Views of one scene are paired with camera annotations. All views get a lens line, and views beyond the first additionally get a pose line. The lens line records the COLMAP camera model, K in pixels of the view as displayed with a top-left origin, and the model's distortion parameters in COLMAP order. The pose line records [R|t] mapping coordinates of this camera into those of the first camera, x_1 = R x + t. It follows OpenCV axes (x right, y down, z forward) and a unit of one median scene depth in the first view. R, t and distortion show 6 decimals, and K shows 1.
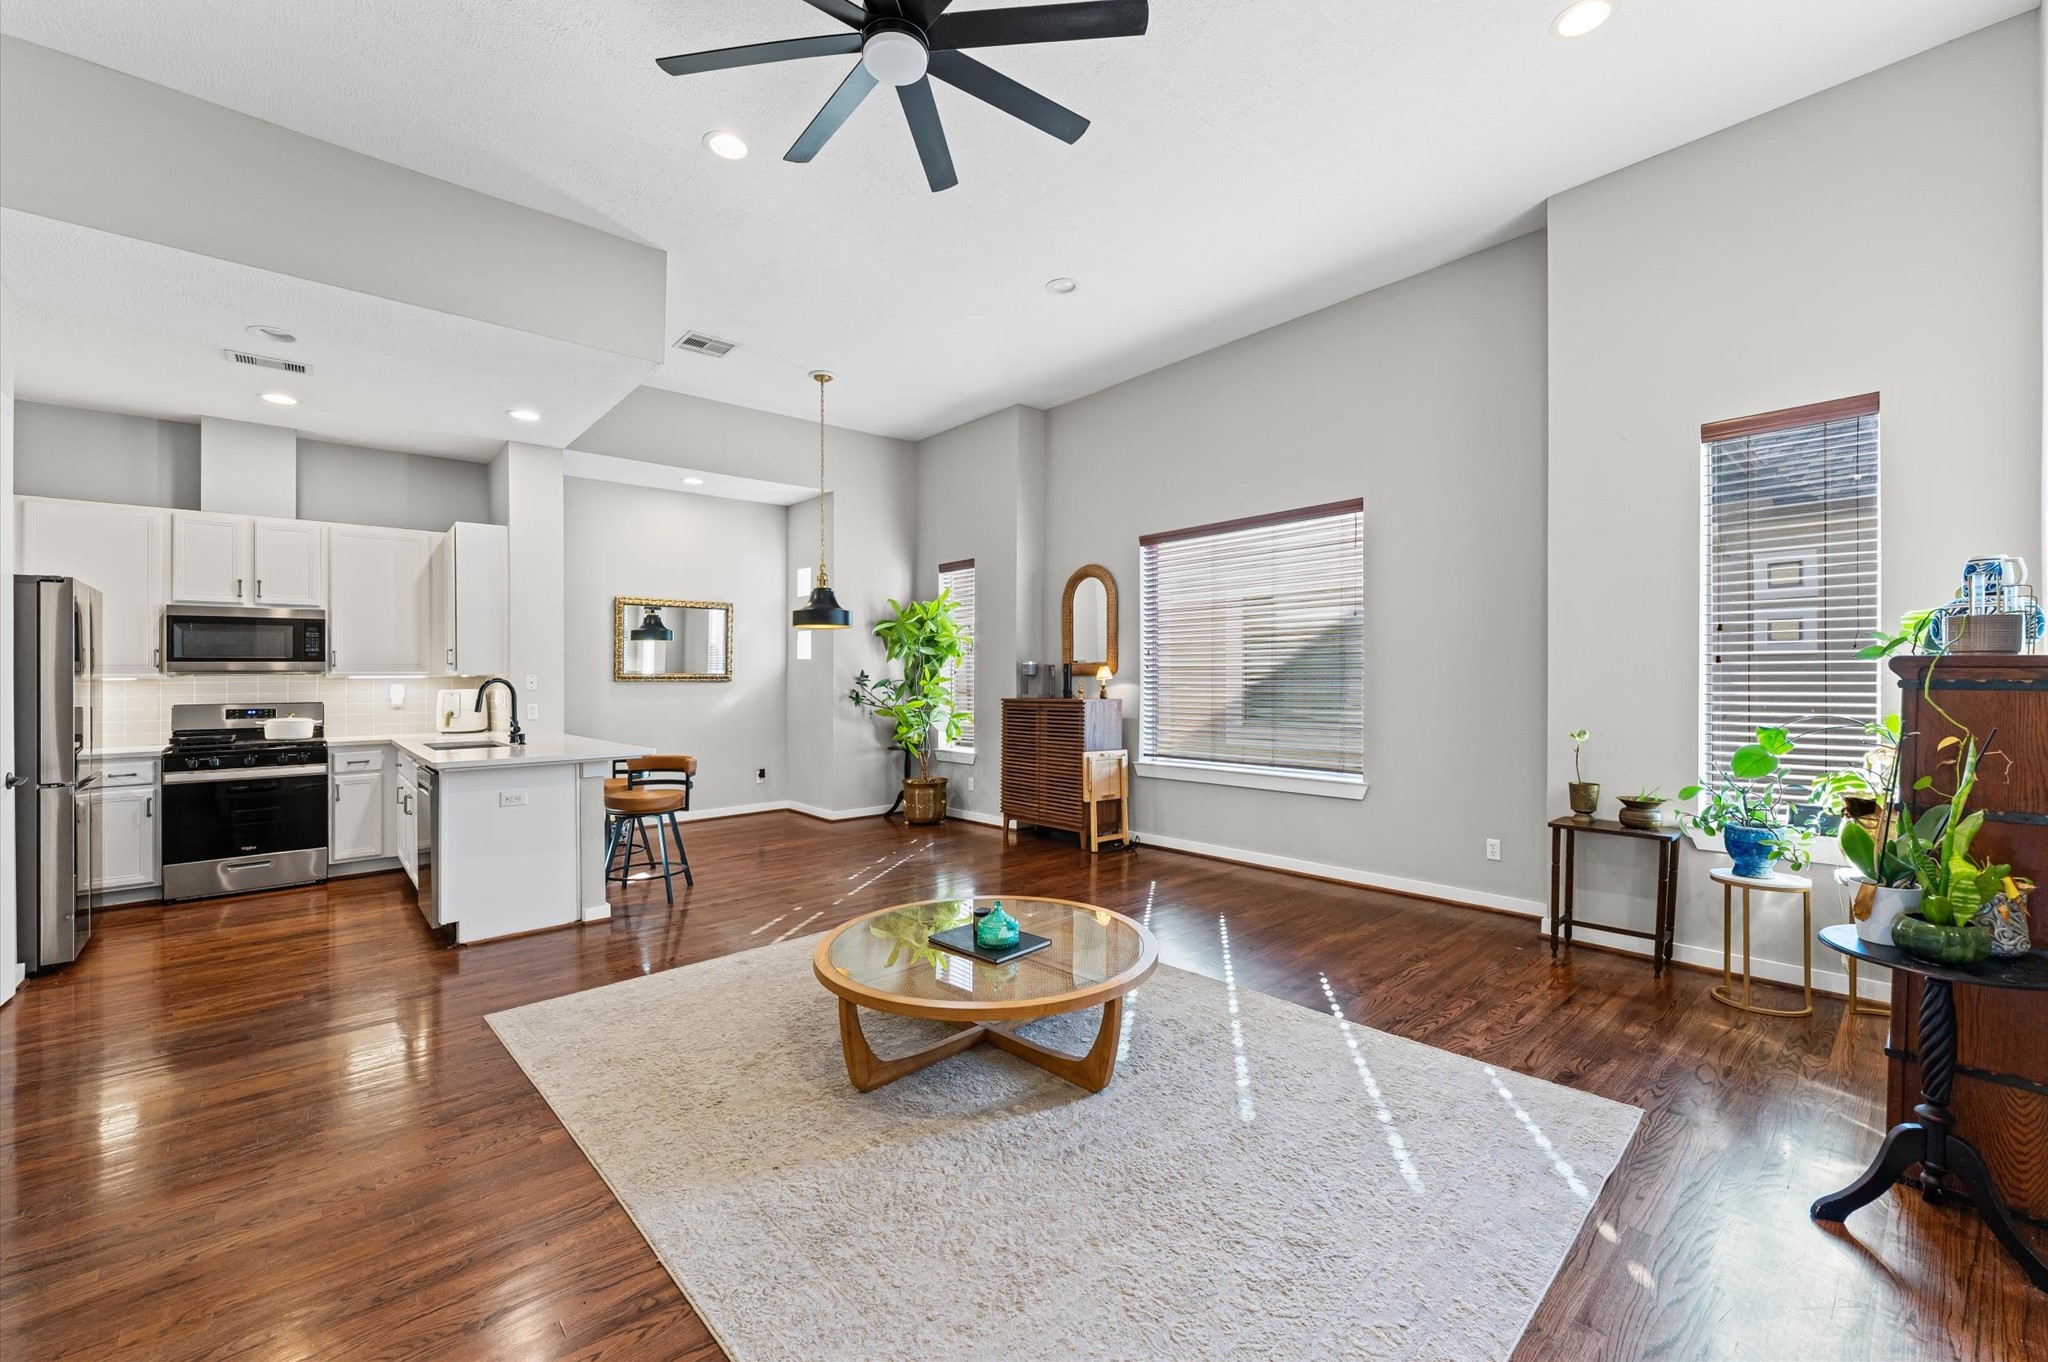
lens RADIAL K [[825.6, 0, 1015.3], [0, 825.6, 681.7], [0, 0, 1]] dist [-0.005839, -0.000085]
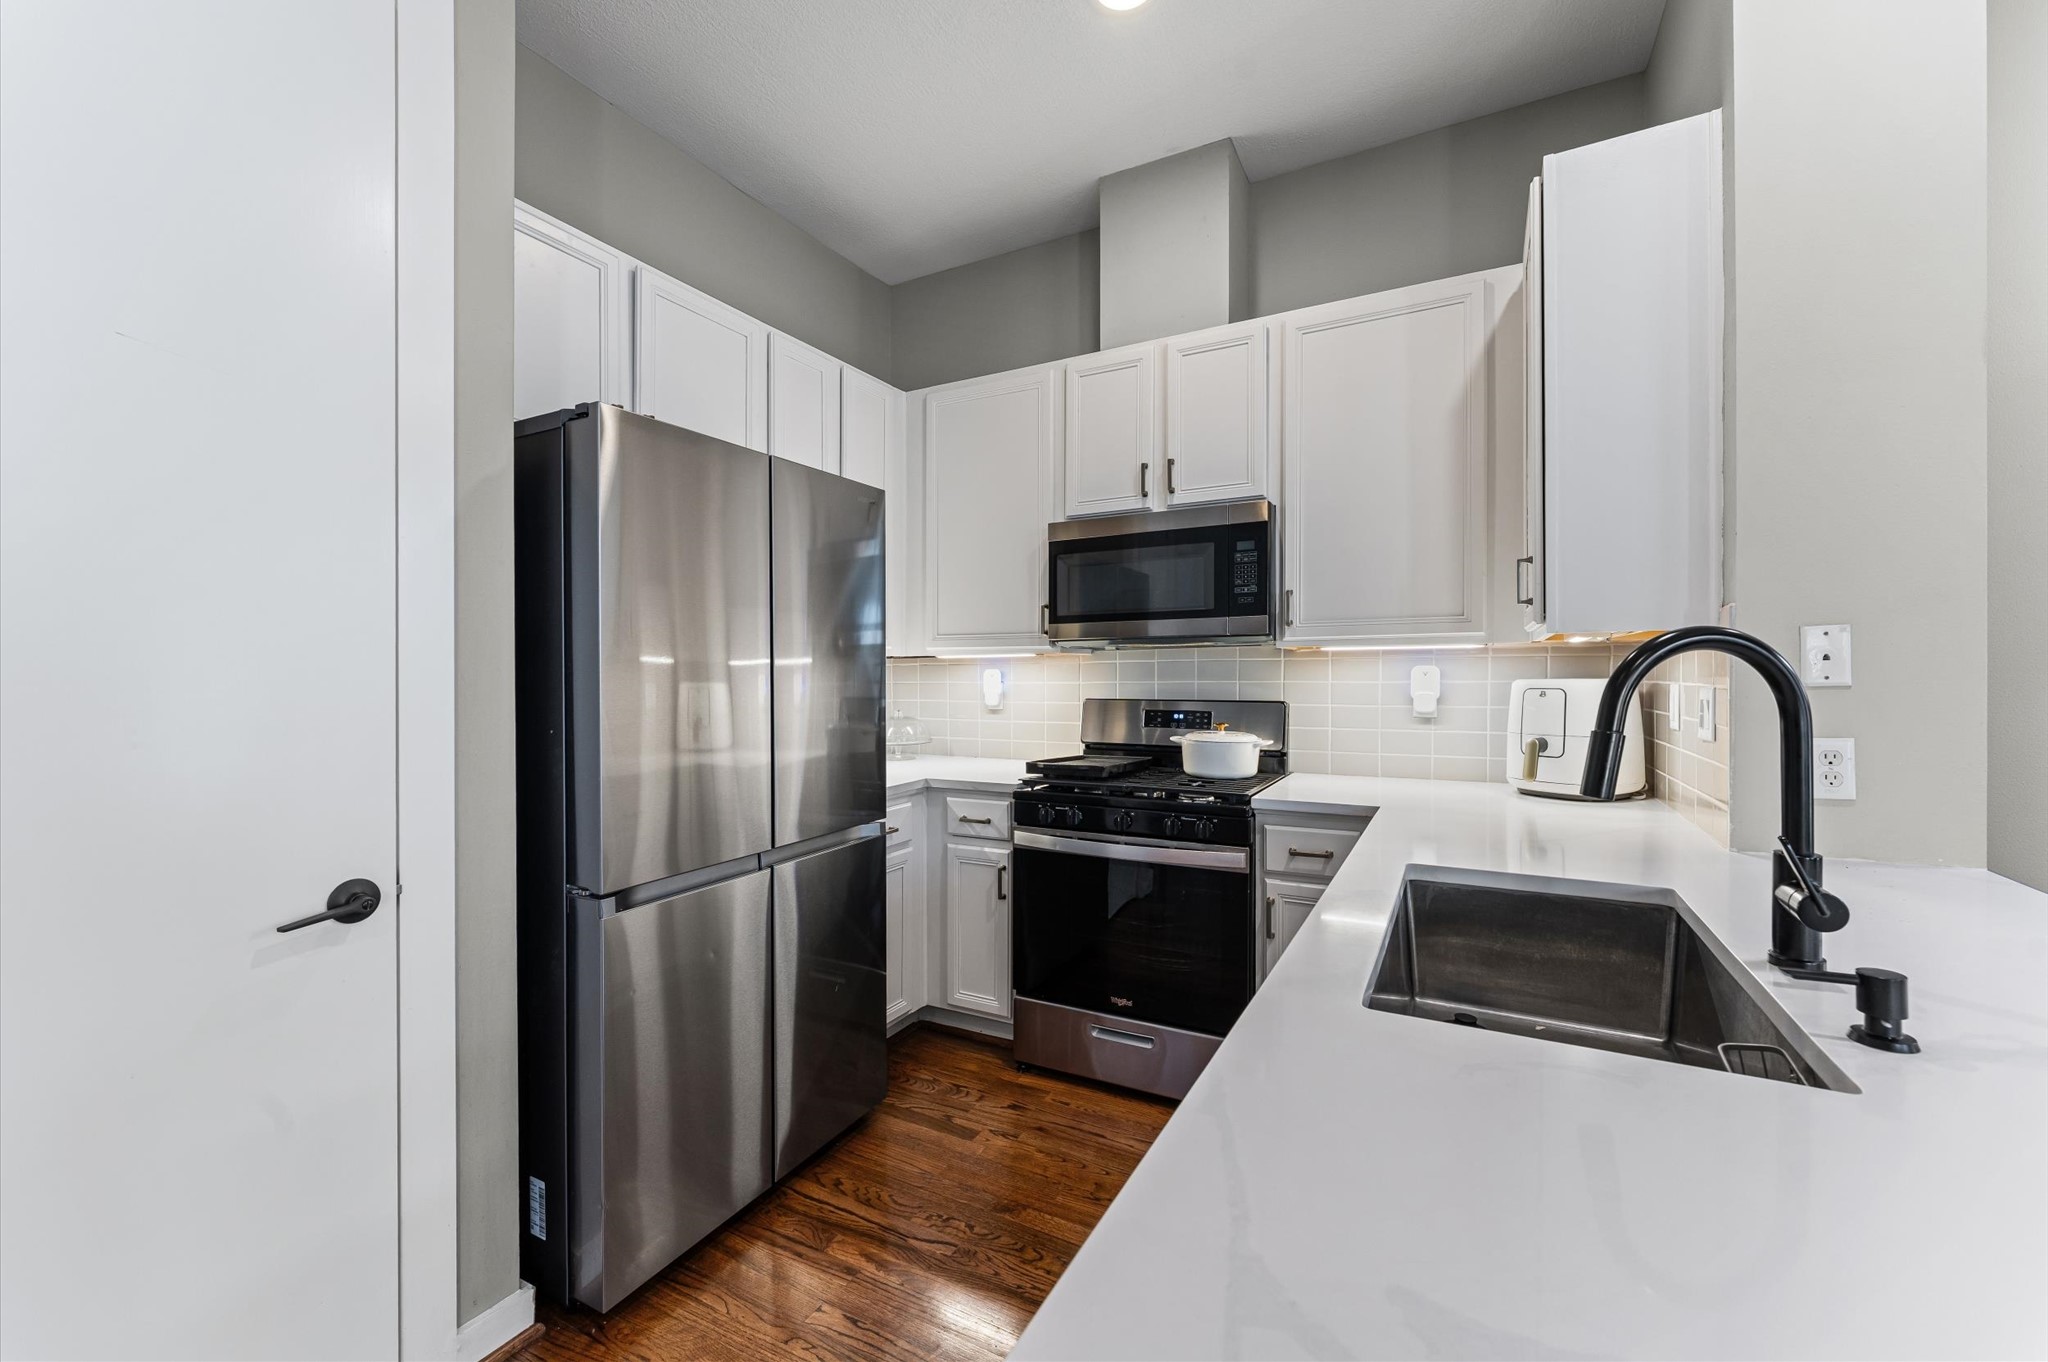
lens RADIAL K [[820.1, 0, 1021.7], [0, 820.1, 667.0], [0, 0, 1]] dist [-0.000102, -0.000109]
pose [[0.349211, 0.003784, -0.937037, -0.475284], [0.000451, 0.999991, 0.004207, 0.002802], [0.937044, -0.001892, 0.349206, 0.736398]]
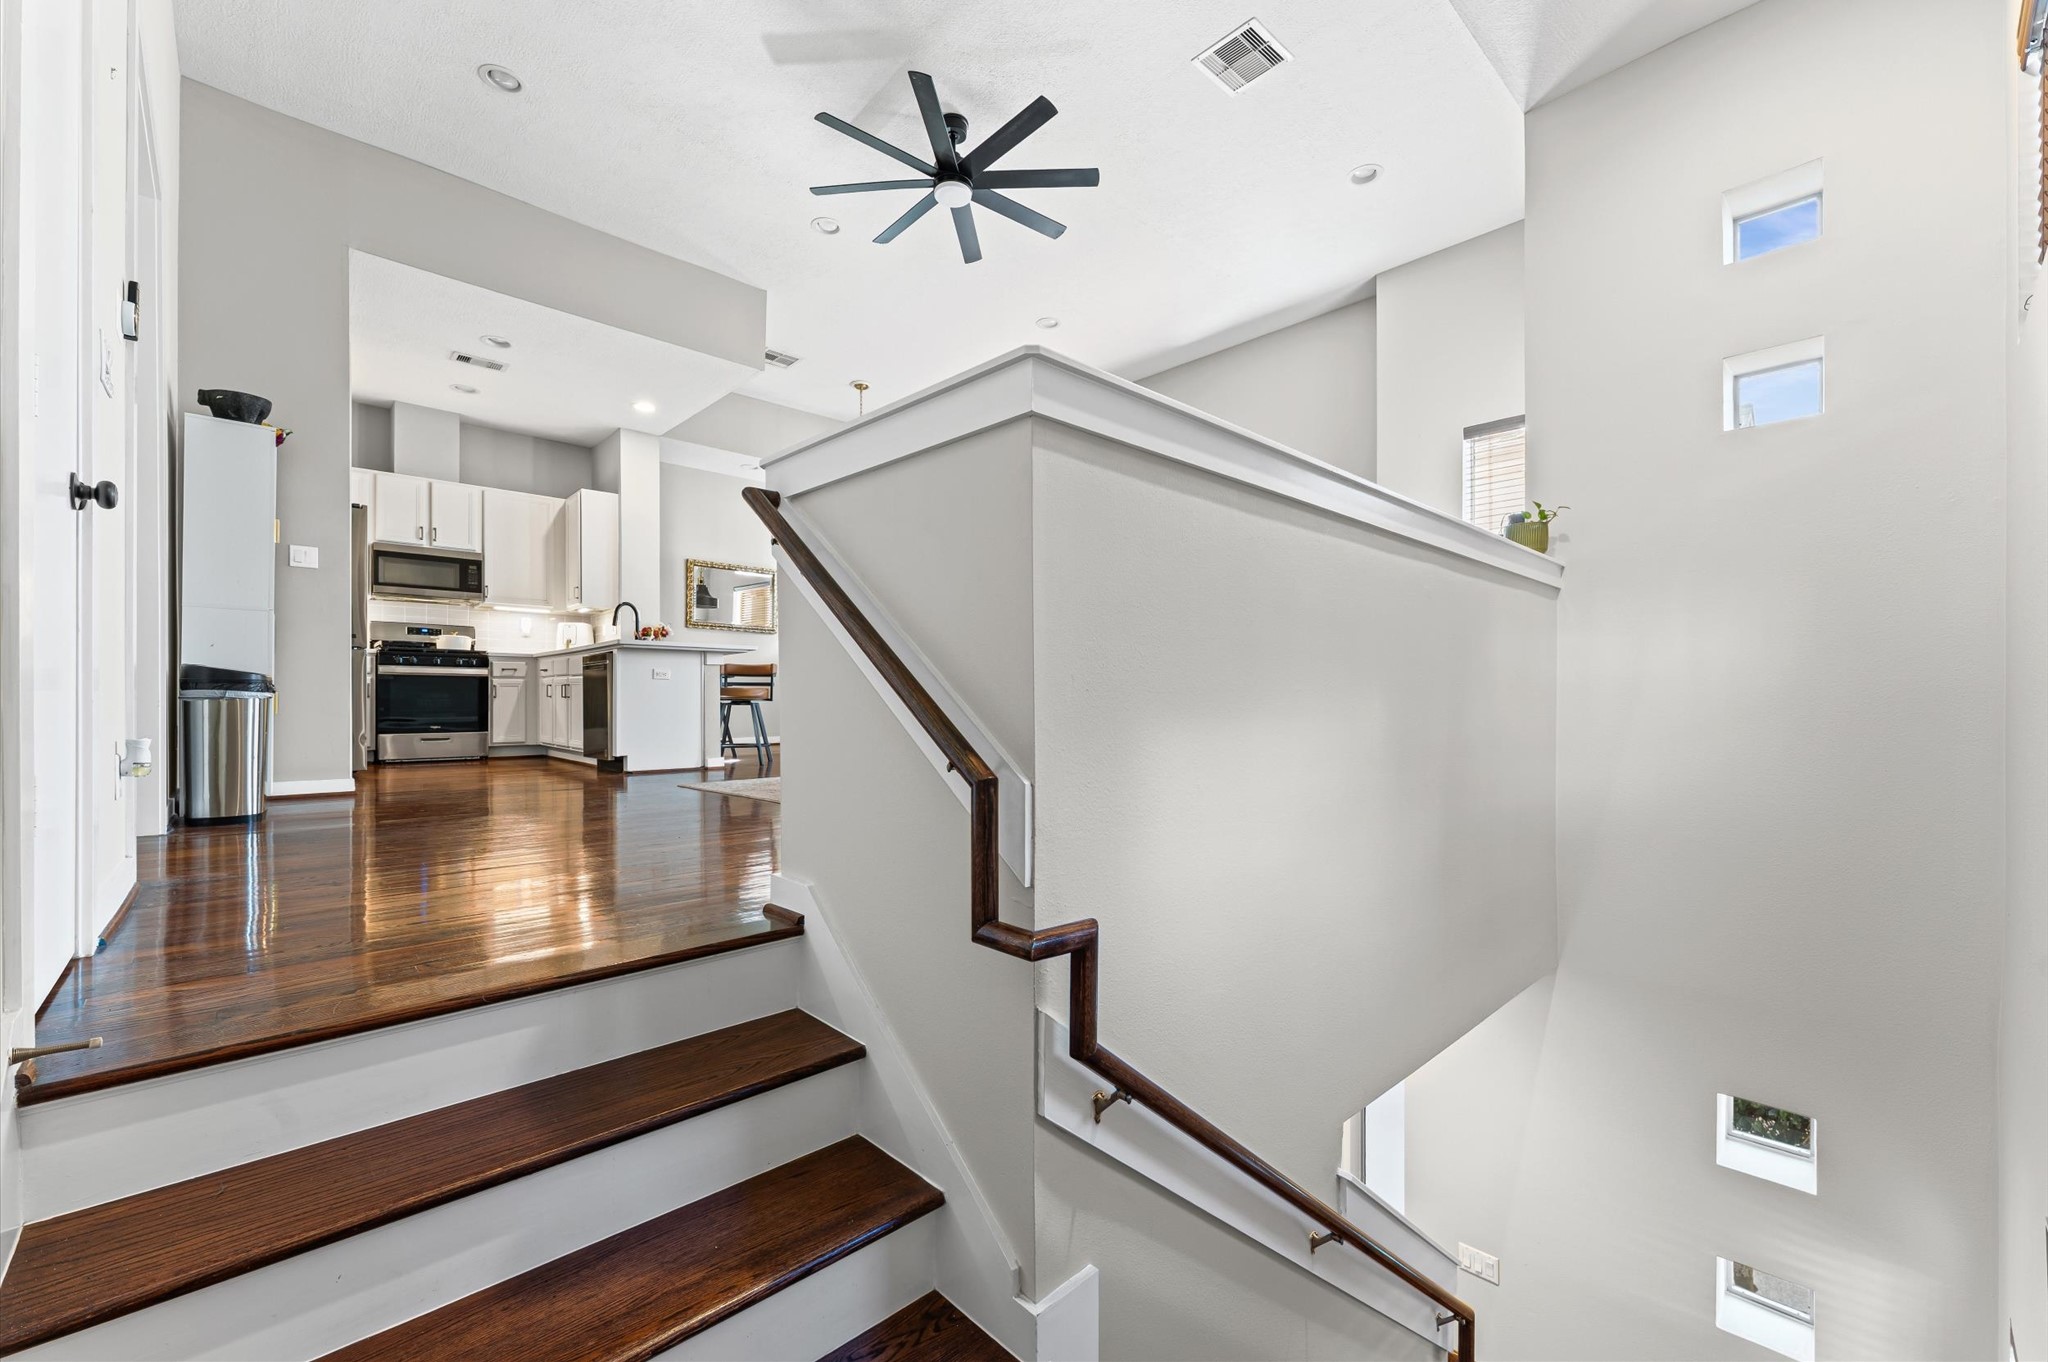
lens RADIAL K [[827.3, 0, 1041.3], [0, 827.3, 705.4], [0, 0, 1]] dist [0.001887, 0.000014]
pose [[0.998379, 0.003476, 0.056803, -0.029053], [-0.003579, 0.999992, 0.001707, 0.153128], [-0.056797, -0.001907, 0.998384, -0.372473]]
